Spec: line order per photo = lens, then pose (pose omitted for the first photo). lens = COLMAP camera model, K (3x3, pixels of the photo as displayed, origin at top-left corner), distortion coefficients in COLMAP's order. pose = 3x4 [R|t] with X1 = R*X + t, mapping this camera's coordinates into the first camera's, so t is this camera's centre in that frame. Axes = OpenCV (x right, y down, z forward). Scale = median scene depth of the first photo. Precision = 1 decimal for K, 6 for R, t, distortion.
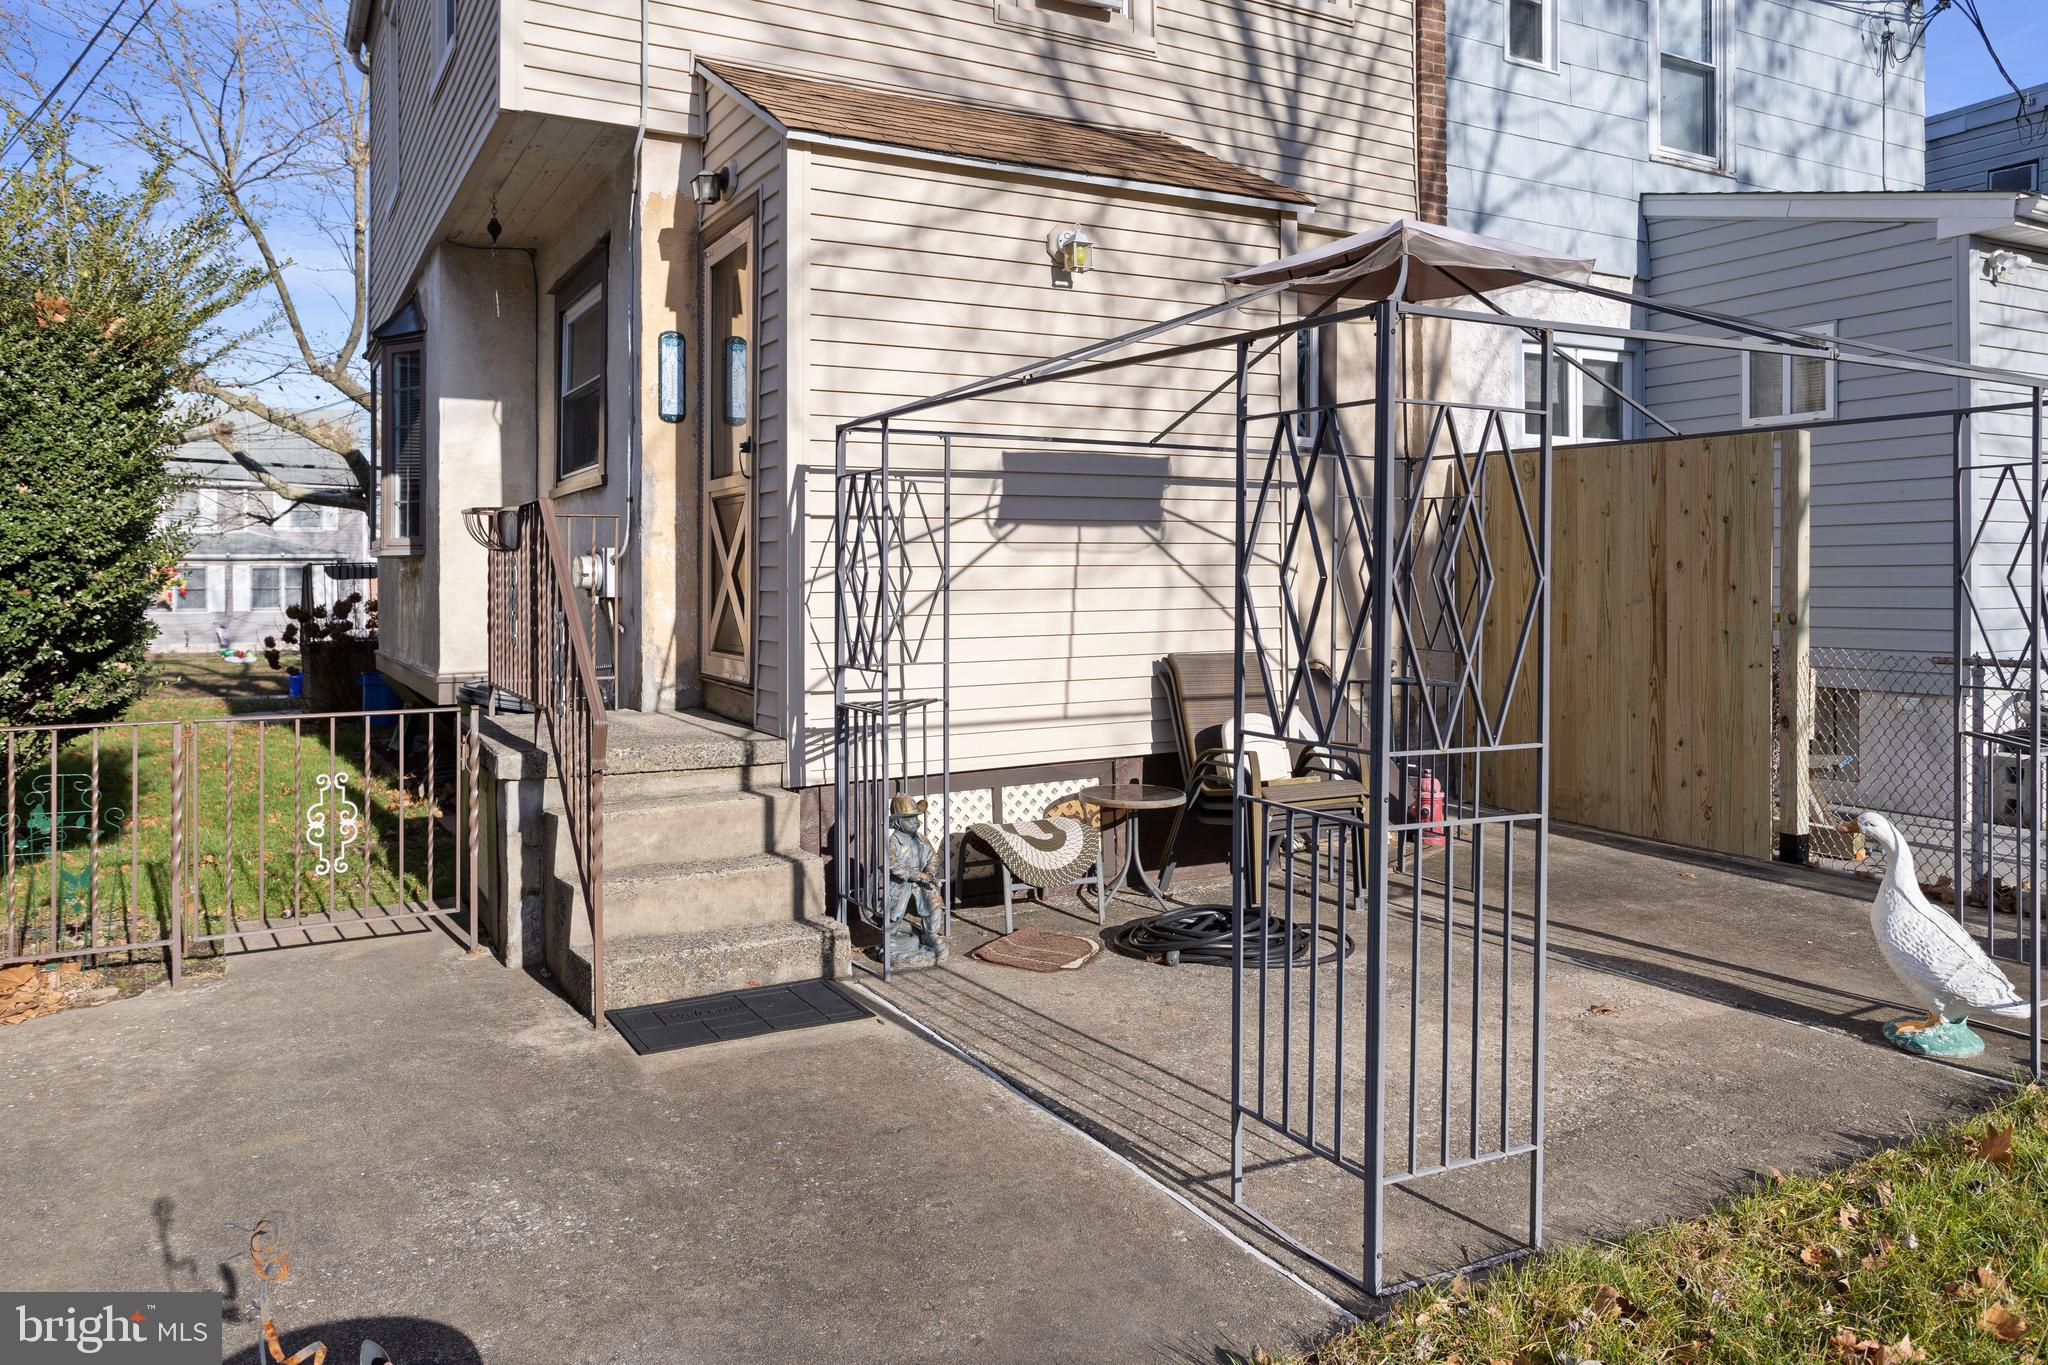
lens RADIAL K [[1408.3, 0, 990.0], [0, 1408.3, 580.3], [0, 0, 1]] dist [0.000462, 0.000909]
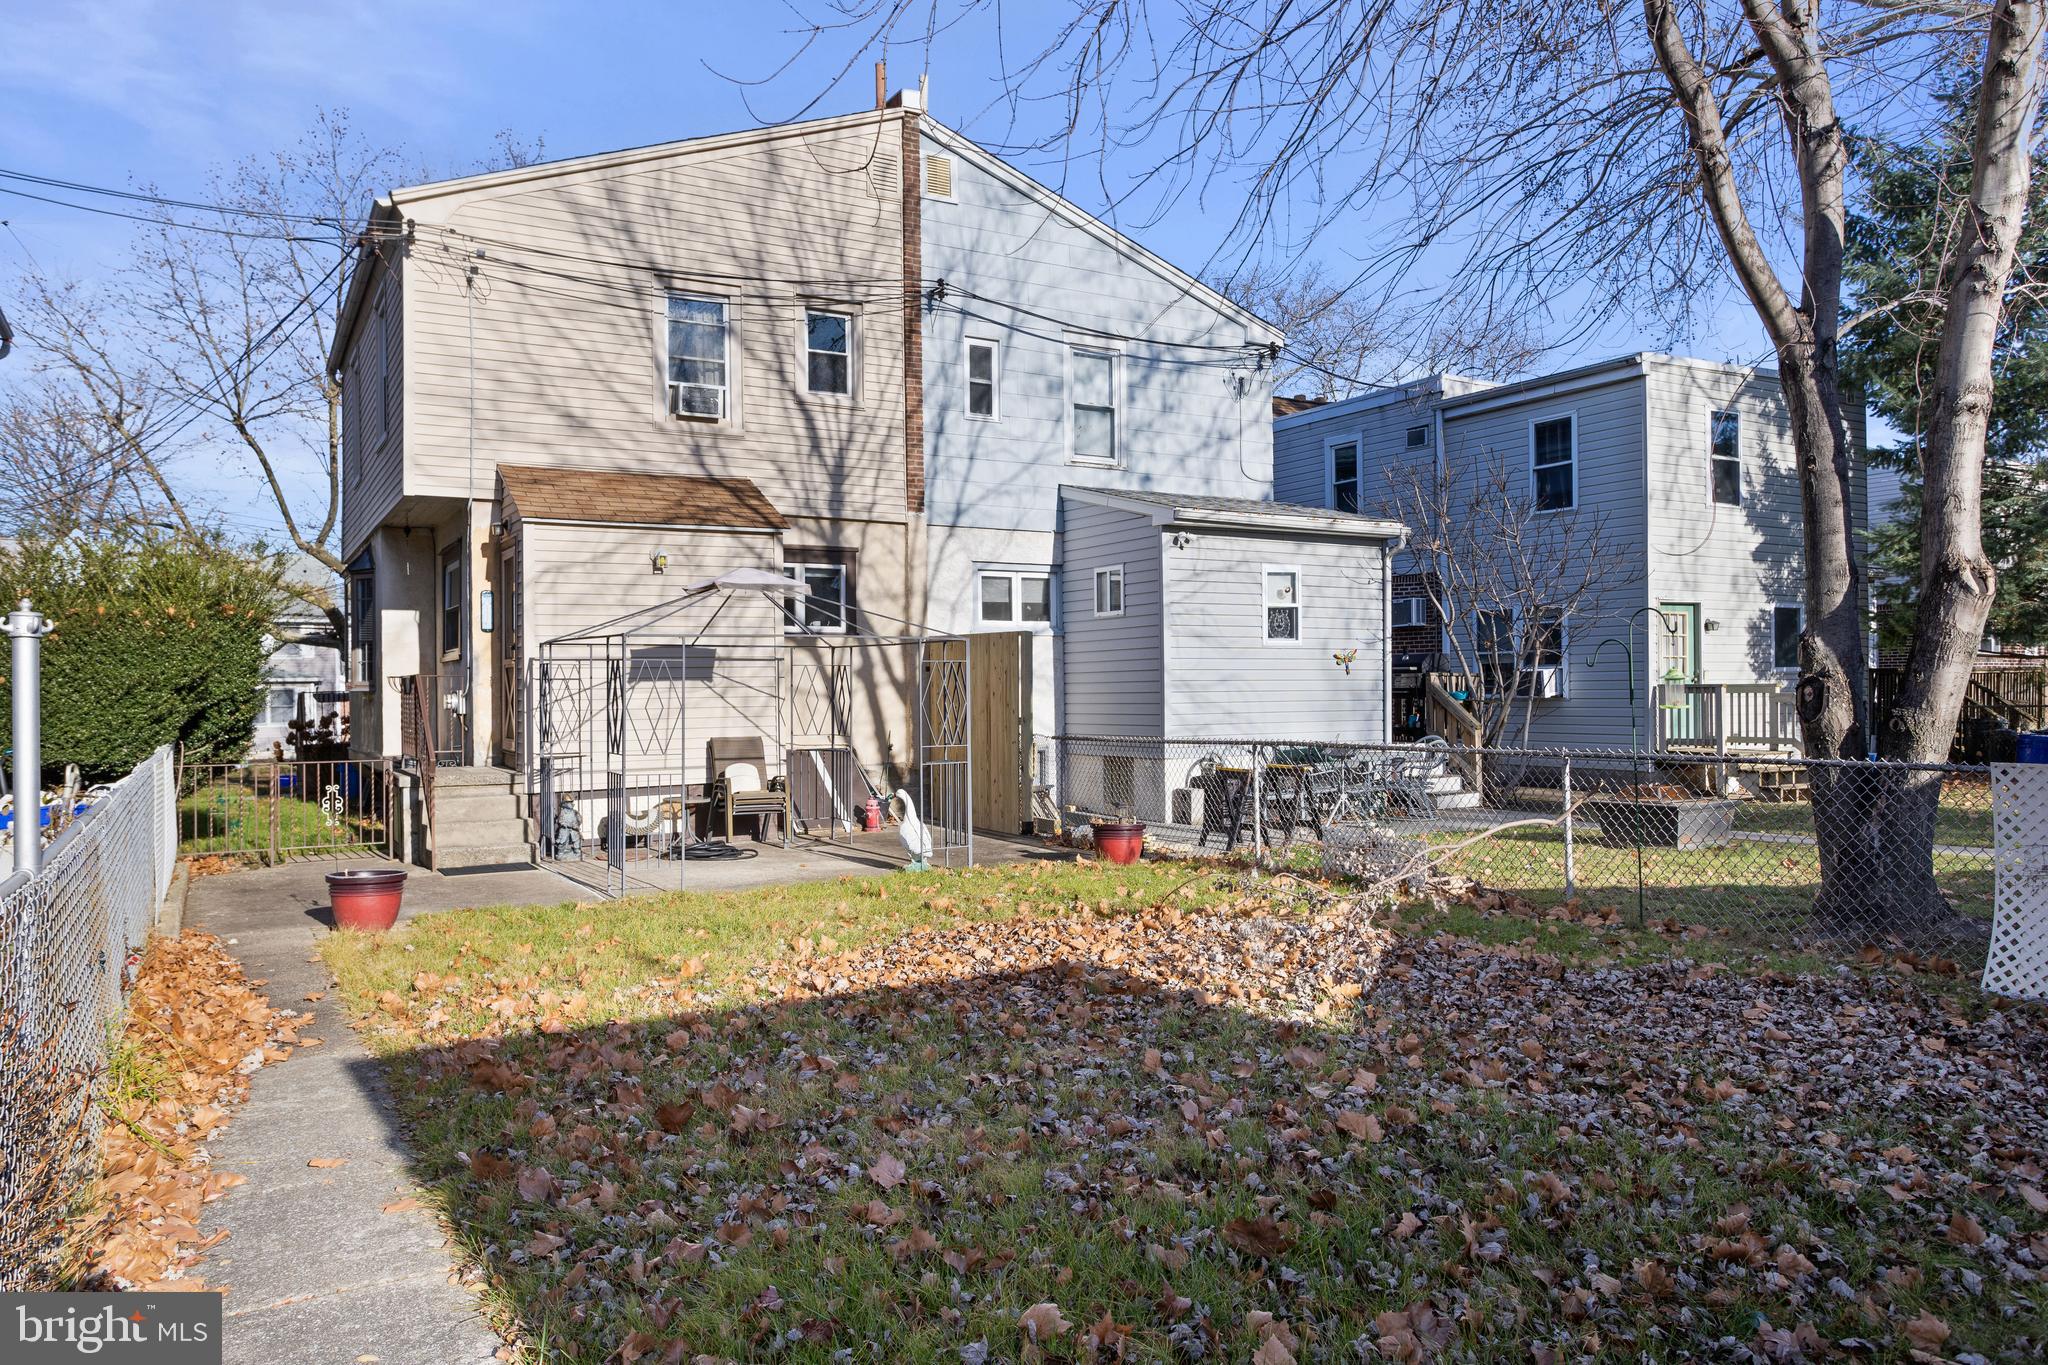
lens RADIAL K [[1408.3, 0, 1009.4], [0, 1408.3, 691.6], [0, 0, 1]] dist [0.000462, 0.000909]
pose [[0.999563, -0.006847, 0.028750, 0.466444], [0.006857, 0.999976, -0.000238, -0.014110], [-0.028748, 0.000435, 0.999587, -1.078173]]
